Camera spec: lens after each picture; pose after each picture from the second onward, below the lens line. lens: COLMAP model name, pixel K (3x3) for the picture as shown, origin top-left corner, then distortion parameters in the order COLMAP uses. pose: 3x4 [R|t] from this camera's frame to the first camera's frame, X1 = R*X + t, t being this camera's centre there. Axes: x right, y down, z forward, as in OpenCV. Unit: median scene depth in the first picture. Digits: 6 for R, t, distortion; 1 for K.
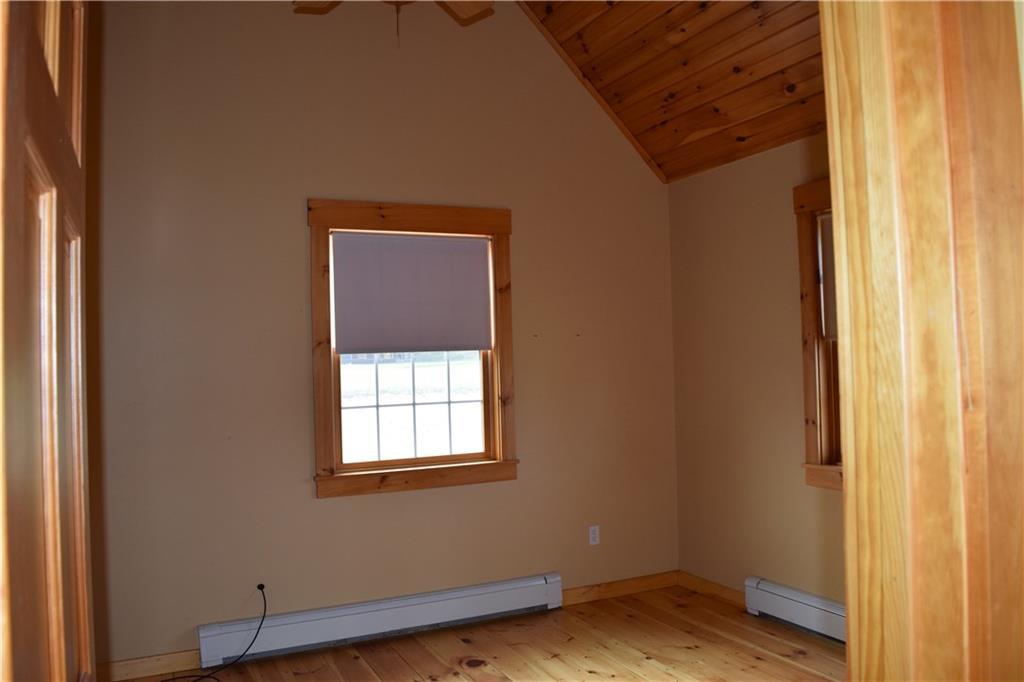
lens RADIAL K [[810.1, 0, 512.0], [0, 810.1, 341.0], [0, 0, 1]] dist [-0.084072, 0.003112]
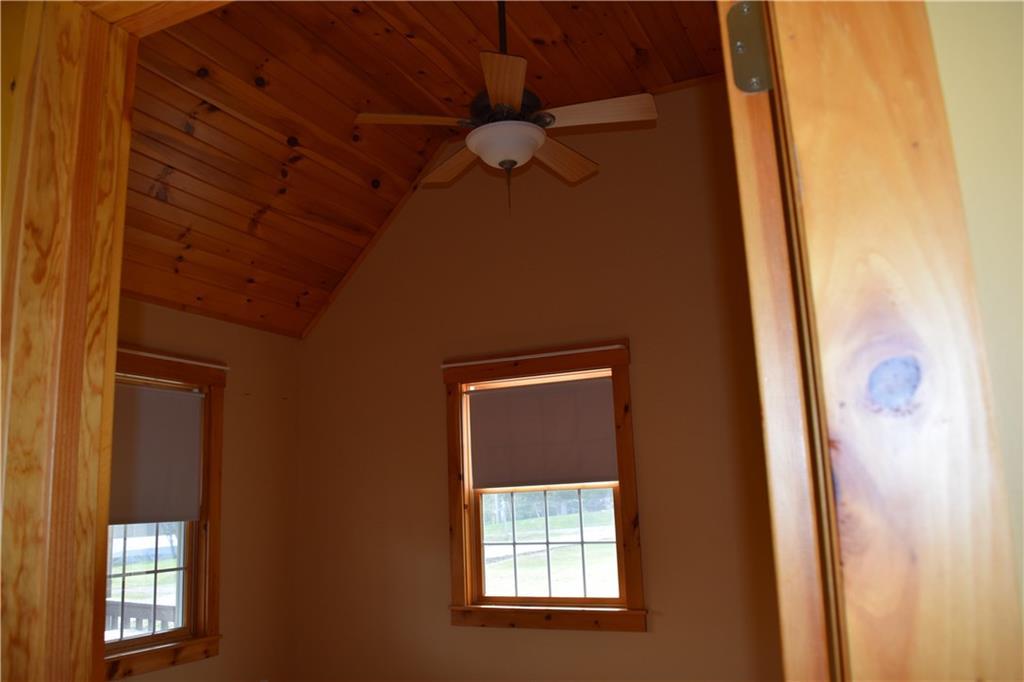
lens RADIAL K [[810.1, 0, 512.0], [0, 810.1, 341.0], [0, 0, 1]] dist [-0.084072, 0.003112]
pose [[0.637863, -0.147732, -0.755848, 0.642835], [0.038277, 0.986298, -0.160471, -0.011864], [0.769198, 0.073427, 0.634777, 0.296175]]
